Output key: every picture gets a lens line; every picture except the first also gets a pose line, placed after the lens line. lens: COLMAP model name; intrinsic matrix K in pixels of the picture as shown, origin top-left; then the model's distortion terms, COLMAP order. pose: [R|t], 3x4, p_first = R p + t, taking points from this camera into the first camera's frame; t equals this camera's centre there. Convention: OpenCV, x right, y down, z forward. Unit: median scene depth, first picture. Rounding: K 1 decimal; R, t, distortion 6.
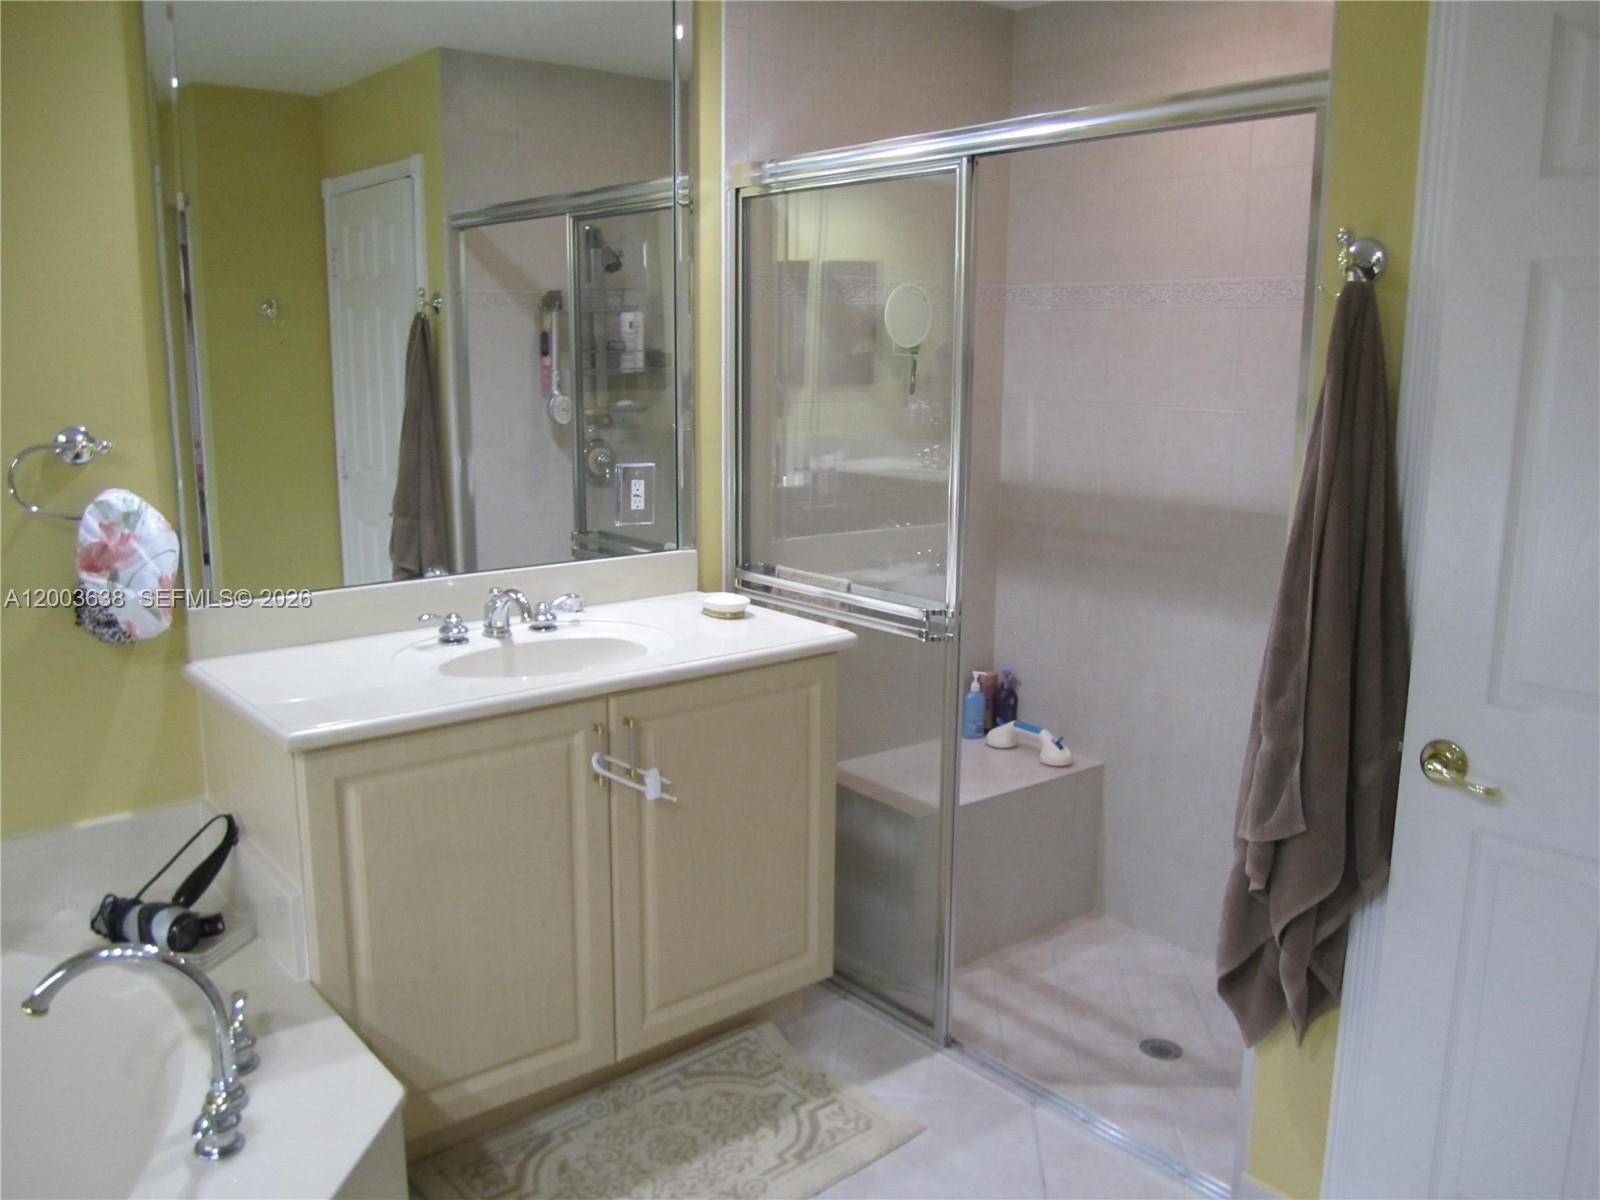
lens RADIAL K [[1312.2, 0, 809.8], [0, 1312.2, 589.9], [0, 0, 1]] dist [-0.069078, 0.032848]
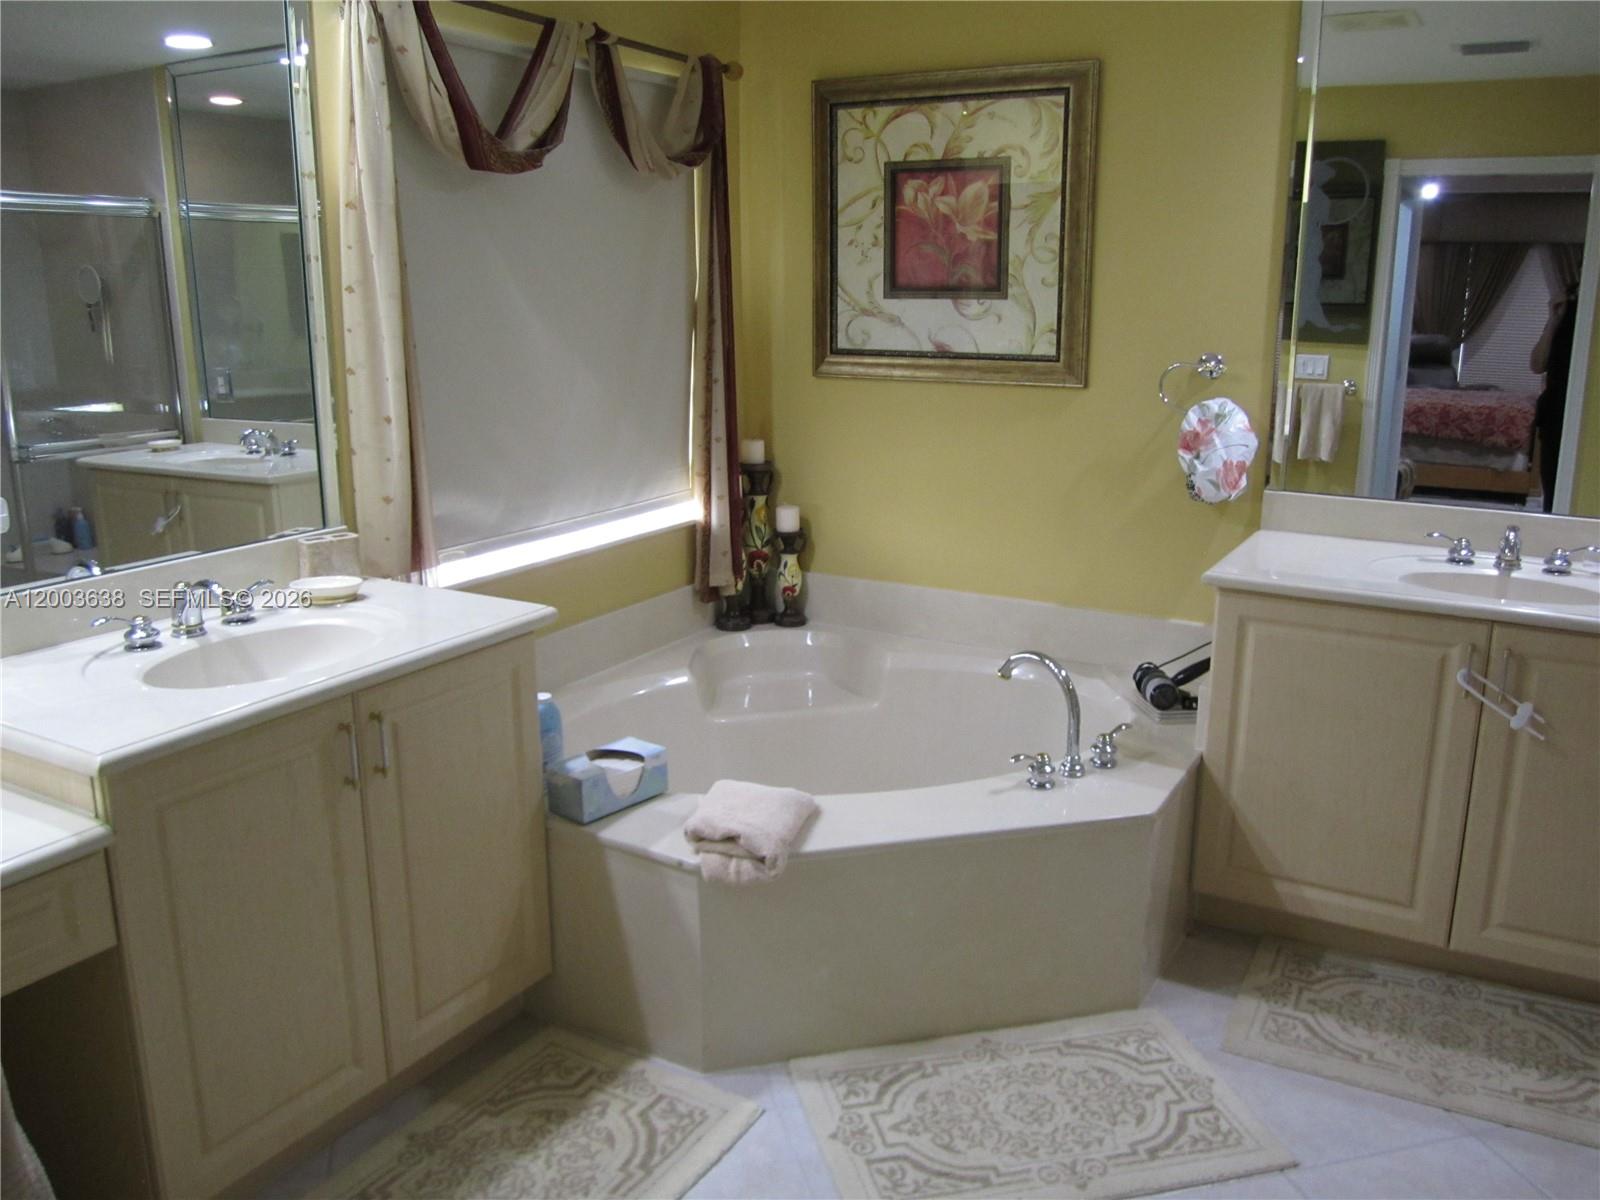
lens RADIAL K [[1312.2, 0, 809.8], [0, 1312.2, 589.9], [0, 0, 1]] dist [-0.069078, 0.032848]
pose [[0.346502, 0.216150, -0.912807, 0.670260], [-0.177679, 0.970598, 0.162387, -0.023267], [0.921068, 0.105919, 0.374719, 0.045374]]
